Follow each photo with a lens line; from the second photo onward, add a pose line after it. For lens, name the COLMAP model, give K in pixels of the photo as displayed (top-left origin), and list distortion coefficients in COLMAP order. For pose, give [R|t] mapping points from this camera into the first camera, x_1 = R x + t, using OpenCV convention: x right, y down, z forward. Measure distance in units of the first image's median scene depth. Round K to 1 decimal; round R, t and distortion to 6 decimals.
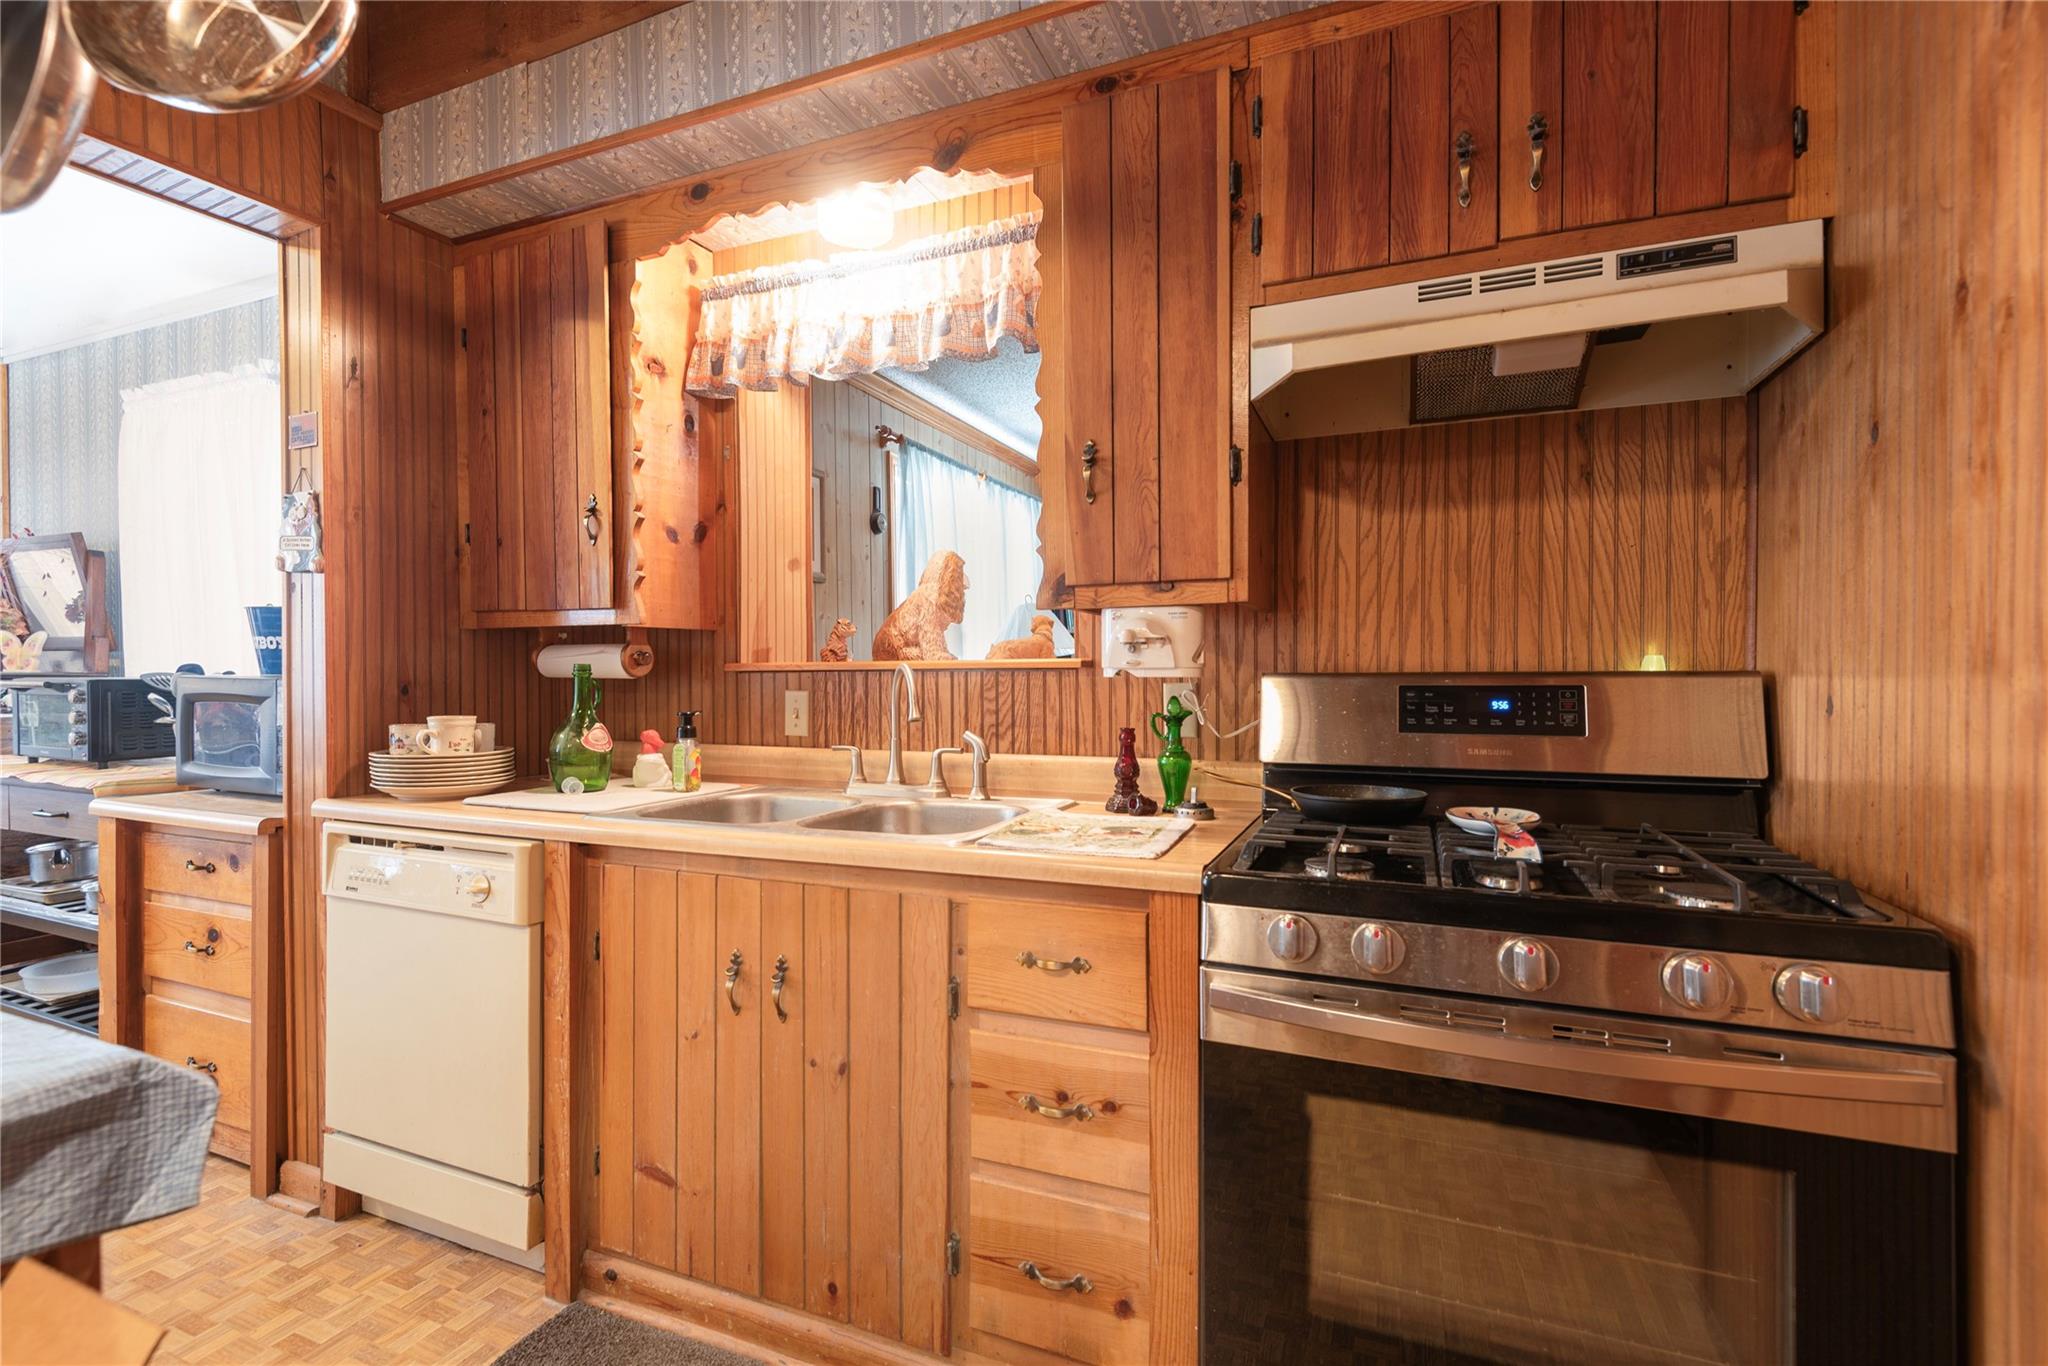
lens RADIAL K [[920.1, 0, 1025.4], [0, 920.1, 678.5], [0, 0, 1]] dist [0.008237, -0.004494]
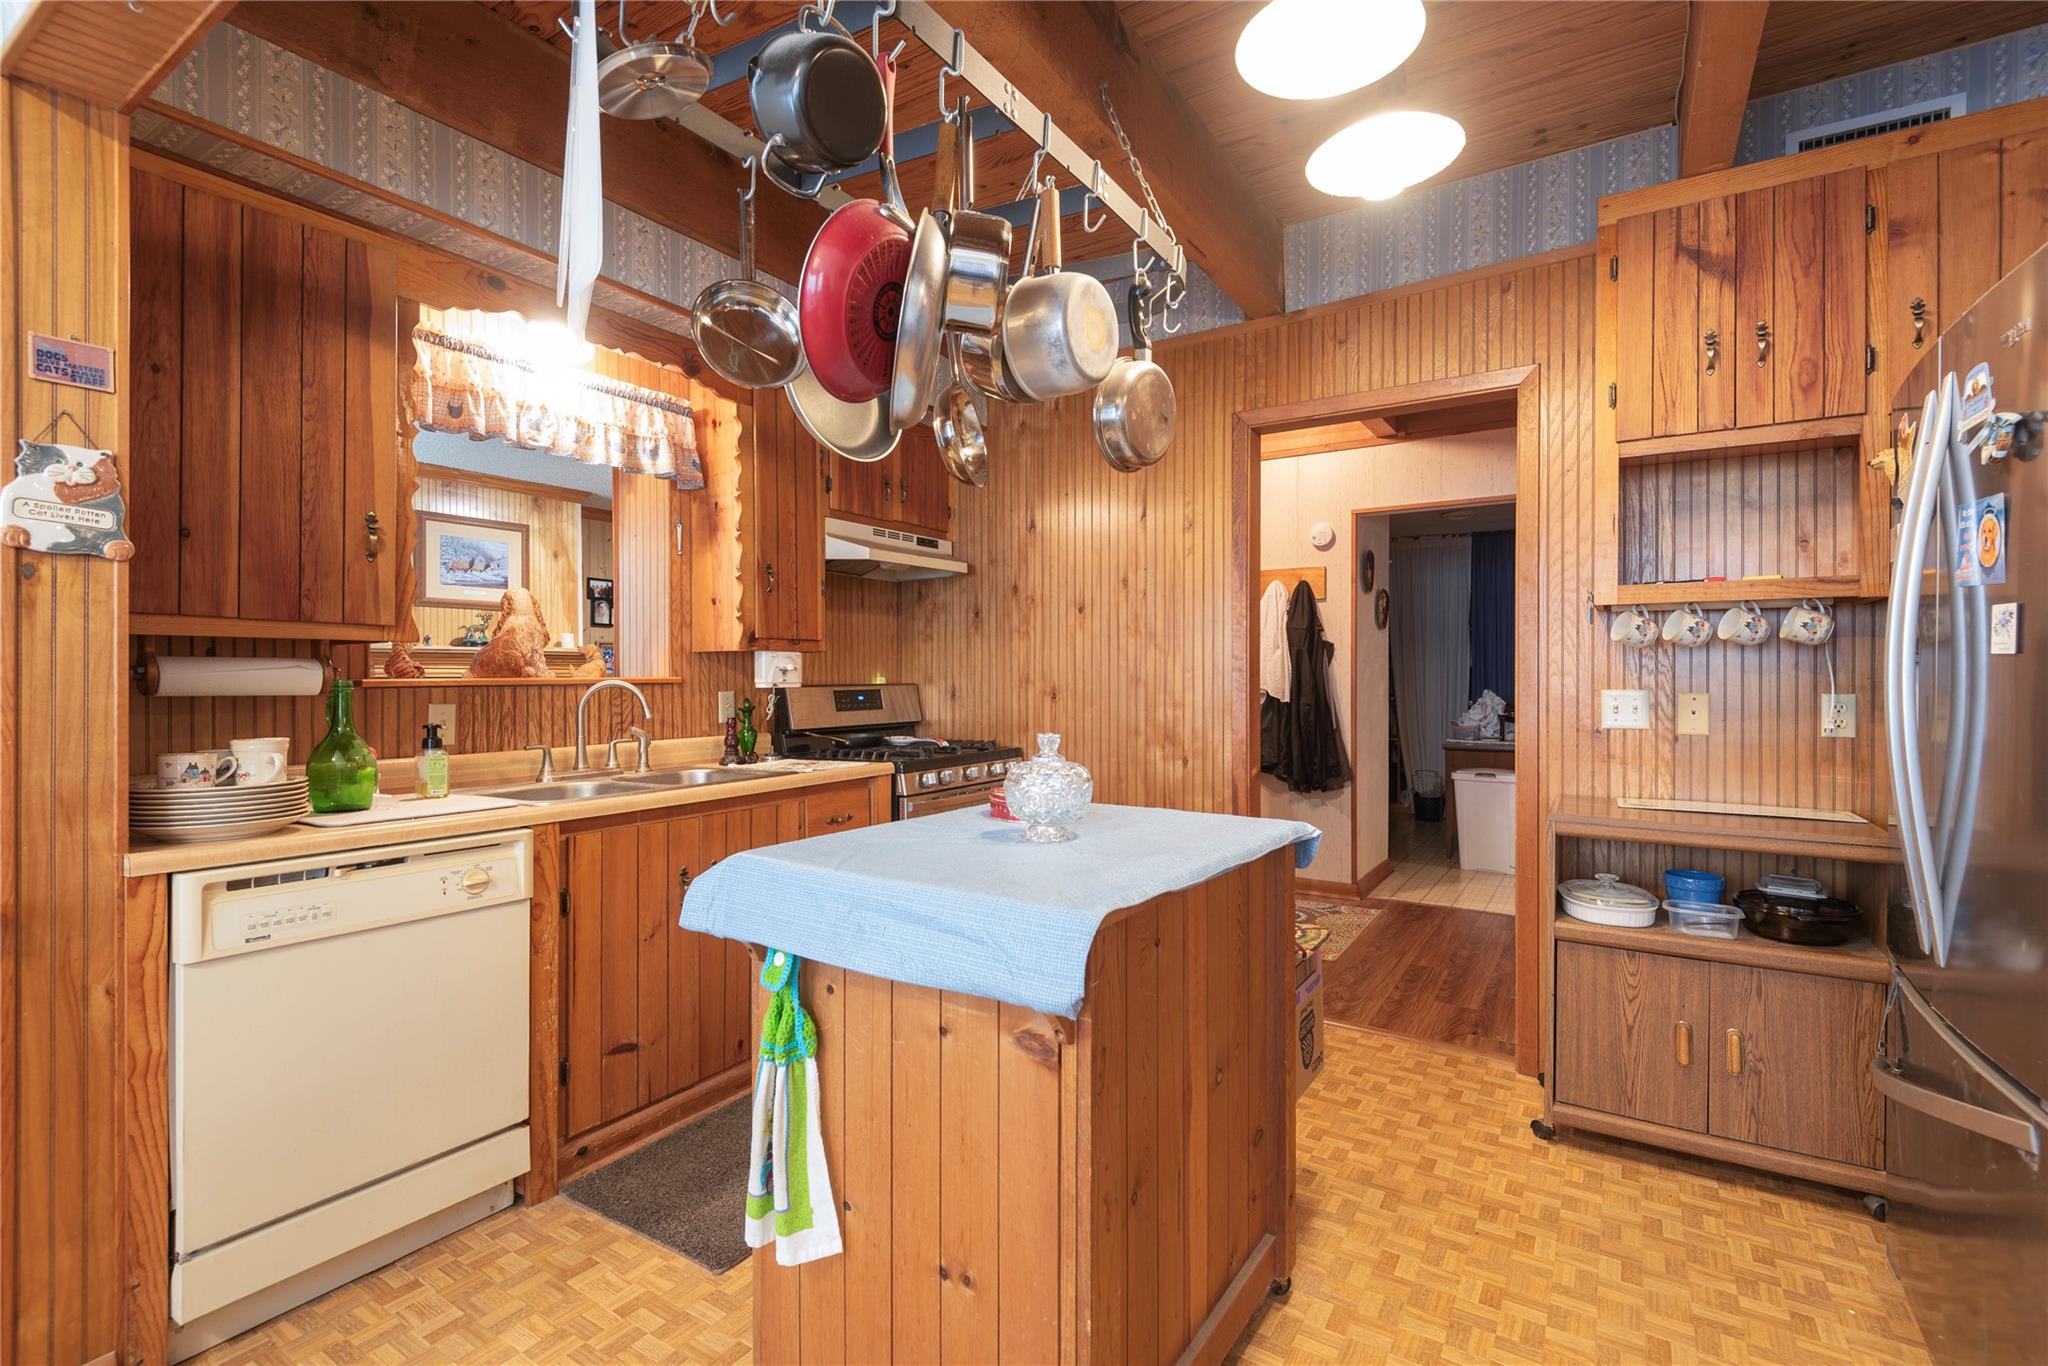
lens RADIAL K [[920.1, 0, 1024.8], [0, 920.1, 681.4], [0, 0, 1]] dist [0.008237, -0.004494]
pose [[0.171264, 0.000809, 0.985225, -1.482209], [0.012767, 0.999914, -0.003040, -0.002655], [-0.985142, 0.013099, 0.171239, 0.142057]]
